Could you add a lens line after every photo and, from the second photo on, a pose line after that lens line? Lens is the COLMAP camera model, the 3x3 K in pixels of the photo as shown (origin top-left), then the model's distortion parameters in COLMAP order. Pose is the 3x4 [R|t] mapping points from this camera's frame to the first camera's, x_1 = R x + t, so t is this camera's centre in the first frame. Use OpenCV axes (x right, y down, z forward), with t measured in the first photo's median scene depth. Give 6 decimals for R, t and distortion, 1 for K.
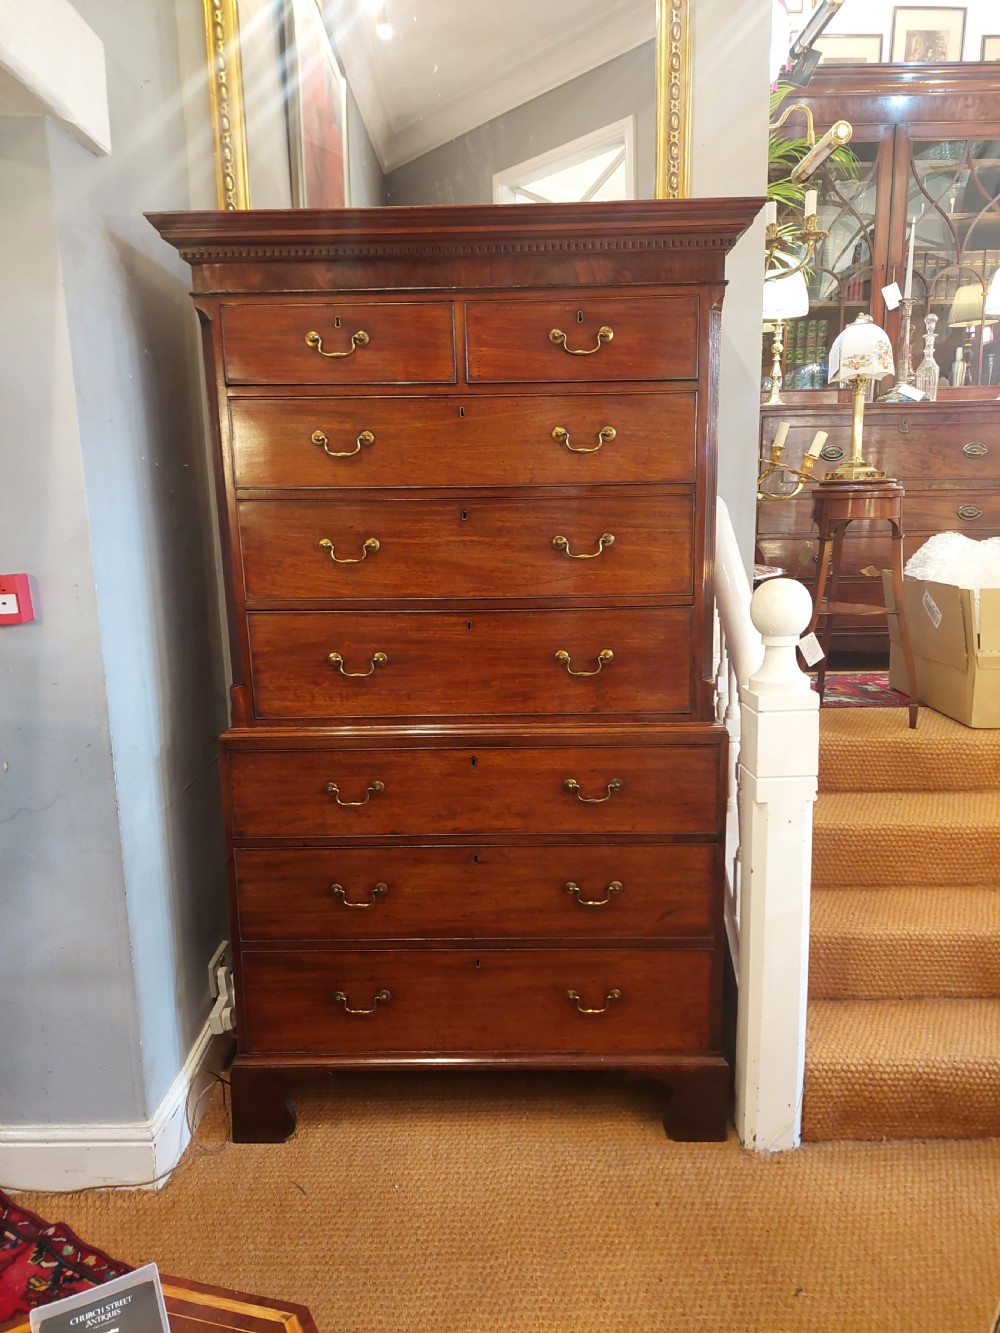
lens RADIAL K [[1028.5, 0, 497.6], [0, 1028.5, 700.5], [0, 0, 1]] dist [0.065095, -0.001940]
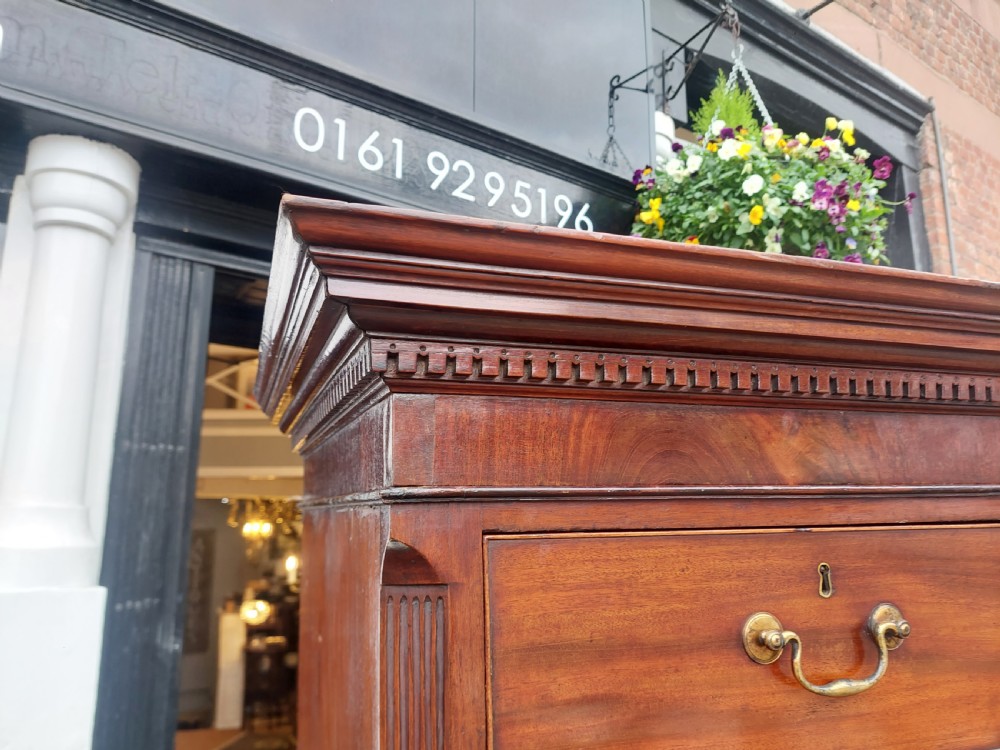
lens RADIAL K [[721.0, 0, 468.8], [0, 721.0, 375.0], [0, 0, 1]] dist [0.055925, -0.055996]
pose [[0.944499, 0.076364, 0.319515, -0.322871], [0.050470, 0.927331, -0.370824, -0.326612], [-0.324613, 0.366369, 0.872009, 0.771153]]
